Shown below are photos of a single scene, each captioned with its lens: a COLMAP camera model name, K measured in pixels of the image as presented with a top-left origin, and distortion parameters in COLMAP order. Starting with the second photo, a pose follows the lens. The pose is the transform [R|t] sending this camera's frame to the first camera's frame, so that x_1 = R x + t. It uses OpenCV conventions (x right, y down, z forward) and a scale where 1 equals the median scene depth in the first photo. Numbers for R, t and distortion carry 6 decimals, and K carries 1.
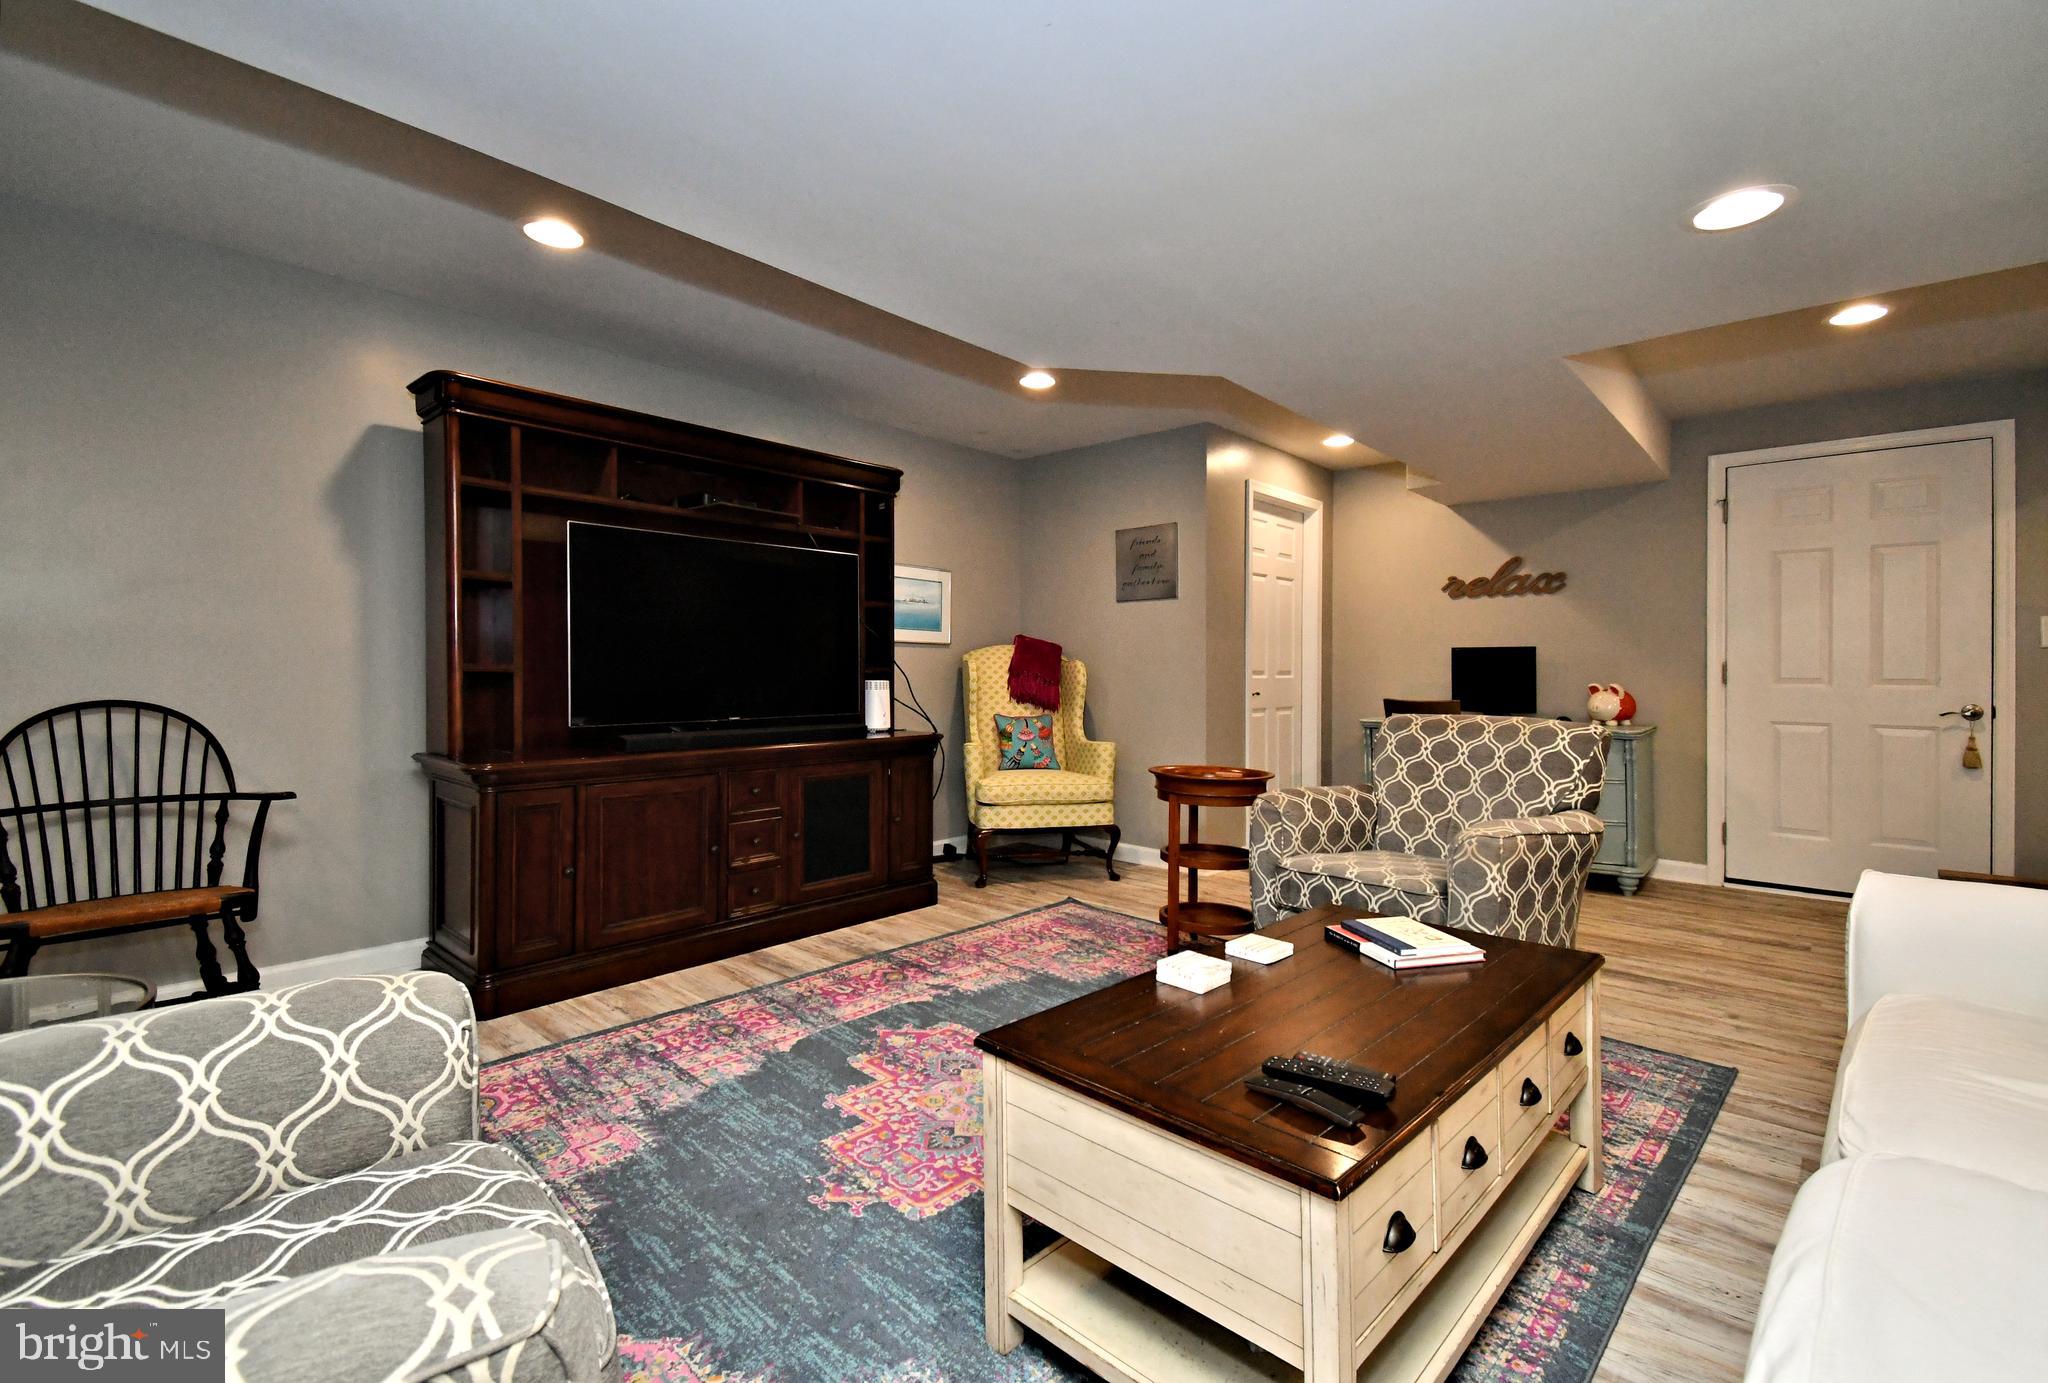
lens RADIAL K [[905.6, 0, 1042.5], [0, 905.6, 692.6], [0, 0, 1]] dist [0.048007, -0.027509]
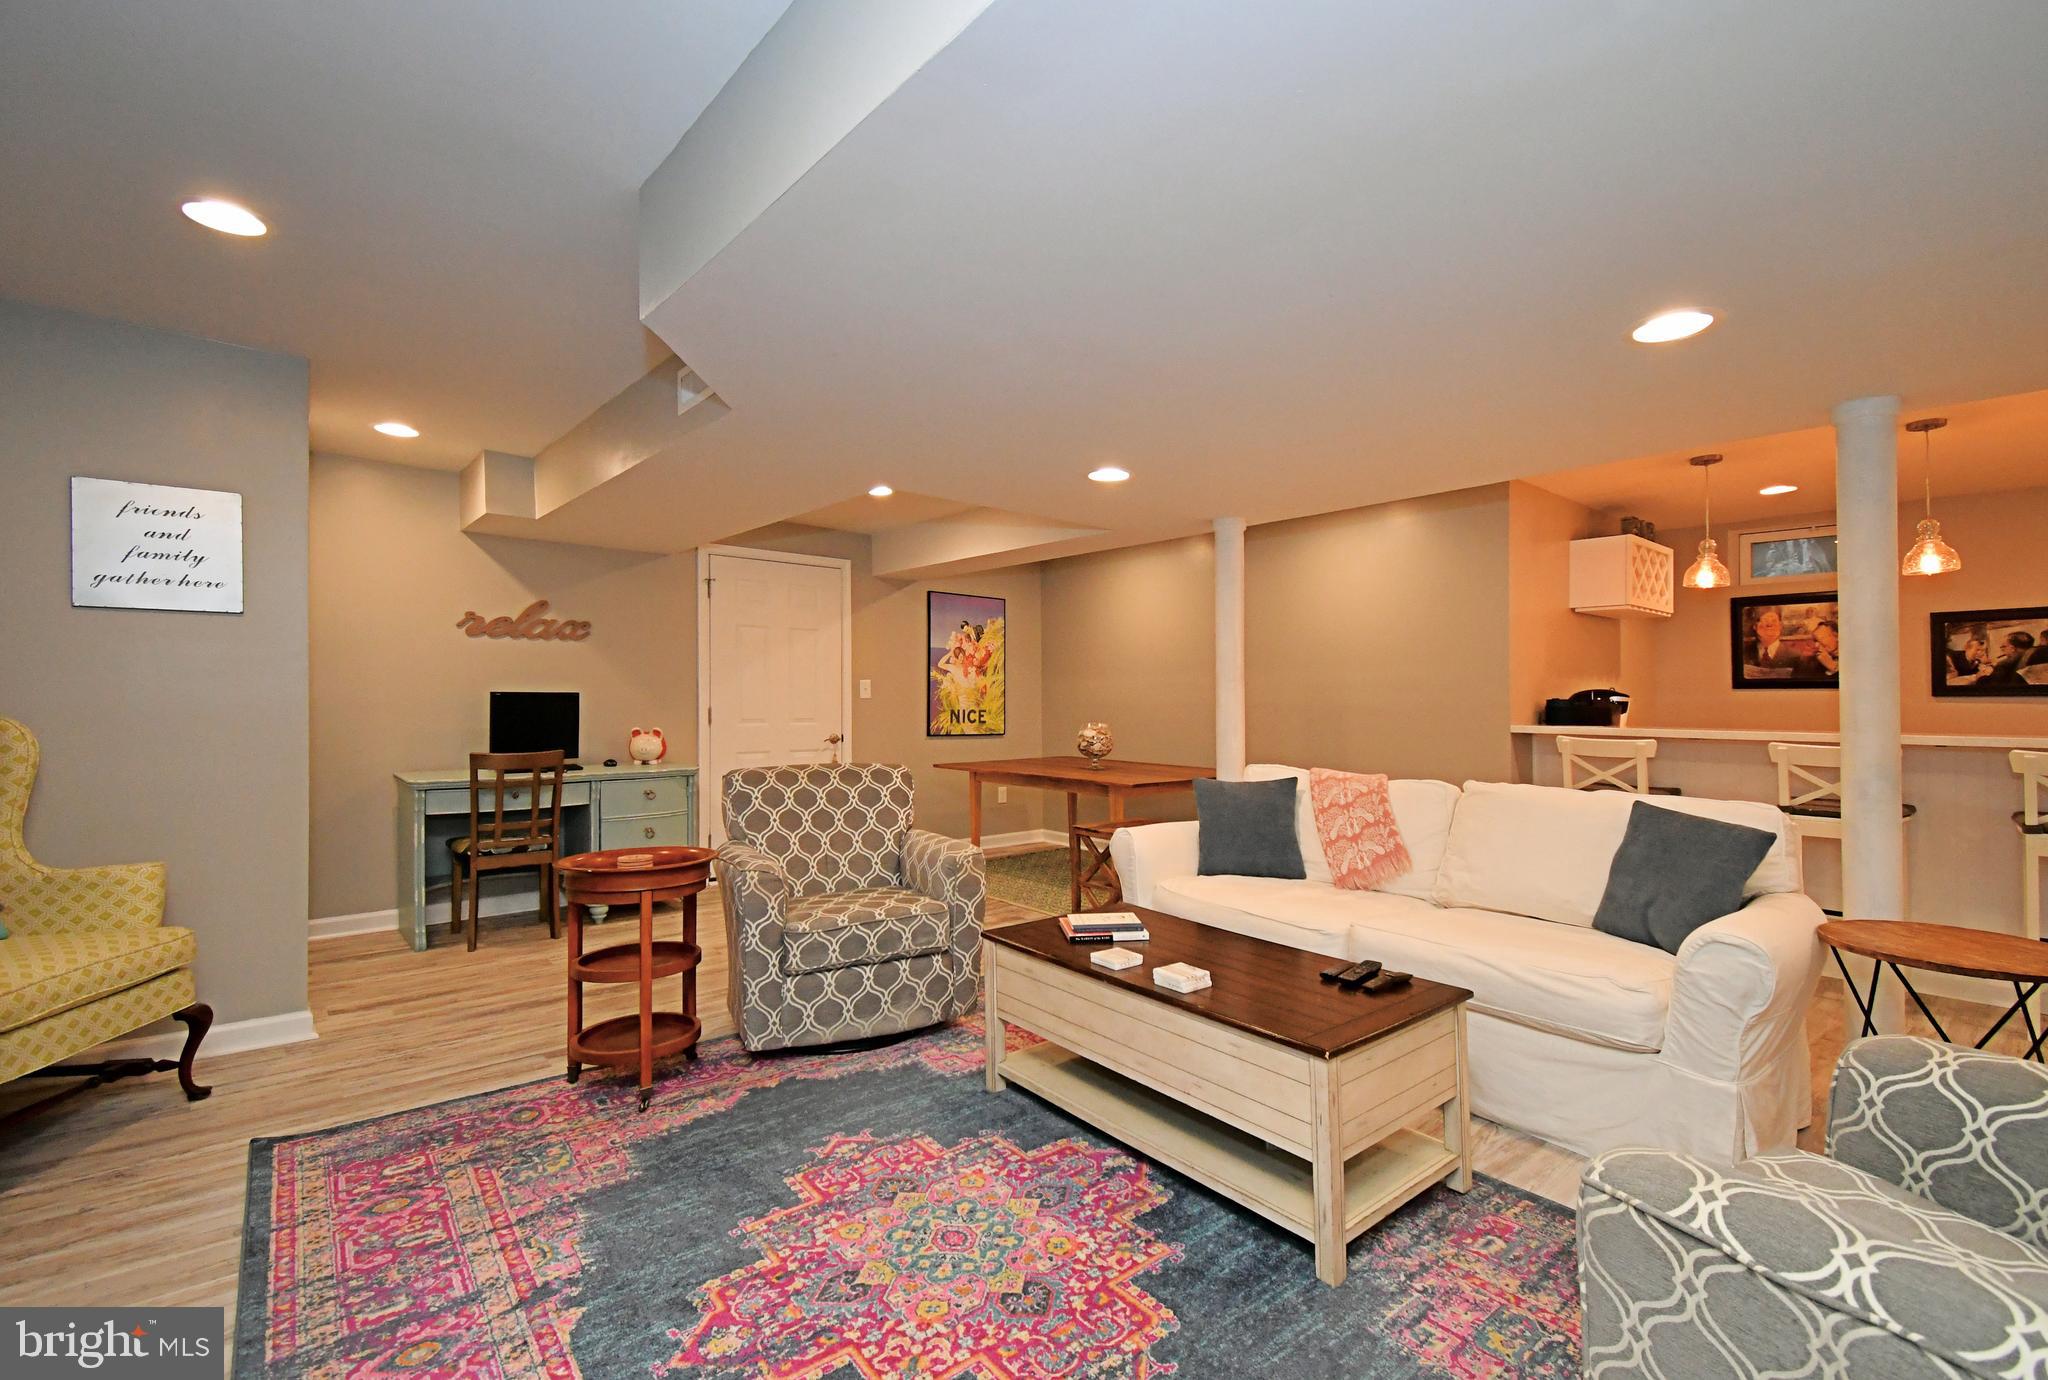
lens RADIAL K [[905.6, 0, 1042.5], [0, 905.6, 691.1], [0, 0, 1]] dist [0.048007, -0.027509]
pose [[0.119688, 0.003918, 0.992804, -0.439536], [0.020568, 0.999768, -0.006425, -0.037440], [-0.992598, 0.021189, 0.119580, 0.393508]]
